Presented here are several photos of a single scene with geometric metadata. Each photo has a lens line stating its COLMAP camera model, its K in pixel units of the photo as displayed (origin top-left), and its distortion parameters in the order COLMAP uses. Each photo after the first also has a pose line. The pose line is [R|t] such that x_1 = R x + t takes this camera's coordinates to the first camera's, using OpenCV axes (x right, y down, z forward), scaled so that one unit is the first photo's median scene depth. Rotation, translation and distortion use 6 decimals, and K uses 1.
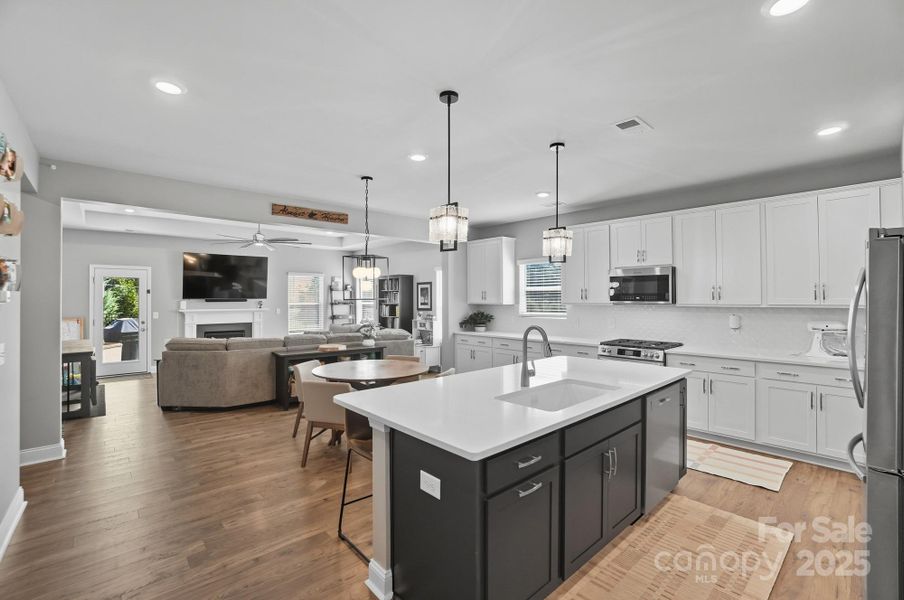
lens RADIAL K [[400.6, 0, 452.0], [0, 400.6, 300.0], [0, 0, 1]] dist [-0.063118, 0.021708]
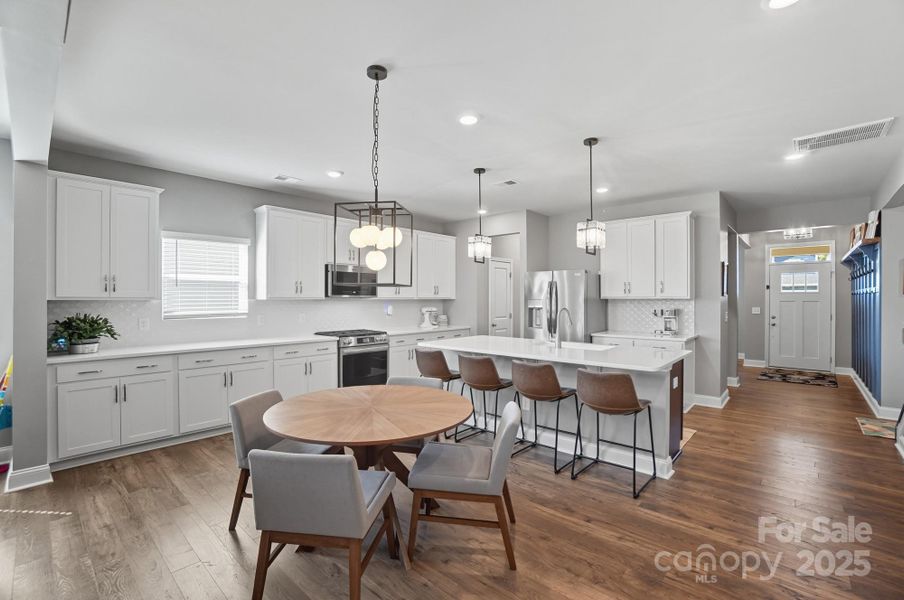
lens RADIAL K [[393.9, 0, 453.1], [0, 393.9, 316.4], [0, 0, 1]] dist [-0.058971, 0.019499]
pose [[-0.101261, -0.042711, 0.993943, -0.497694], [0.001149, 0.999072, 0.043048, 0.011852], [-0.994859, 0.005501, -0.101118, 0.618889]]
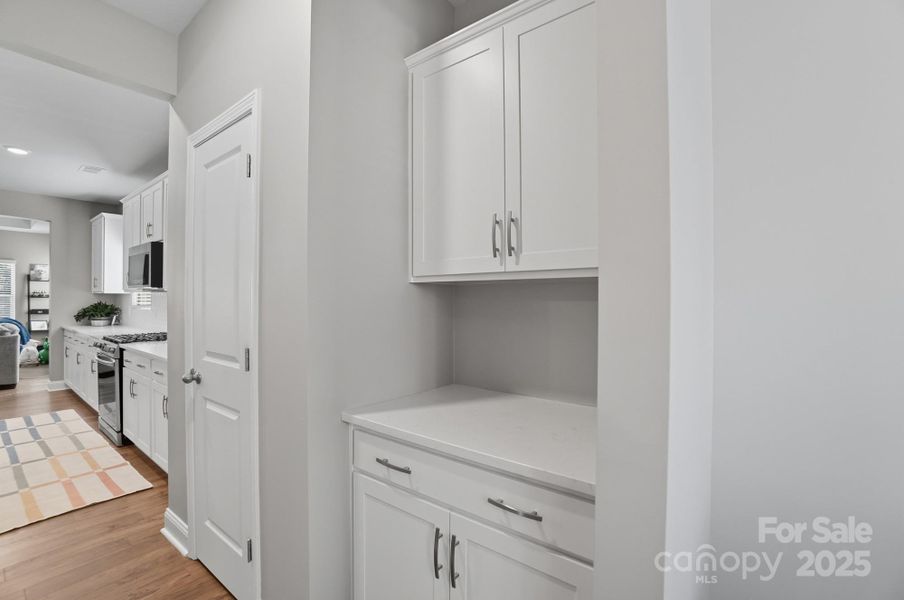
lens RADIAL K [[411.0, 0, 449.3], [0, 411.0, 296.7], [0, 0, 1]] dist [-0.062642, 0.024090]
pose [[0.987658, -0.000963, 0.156623, 0.723065], [0.001419, 0.999995, -0.002798, 0.022461], [-0.156620, 0.002986, 0.987654, 0.058380]]
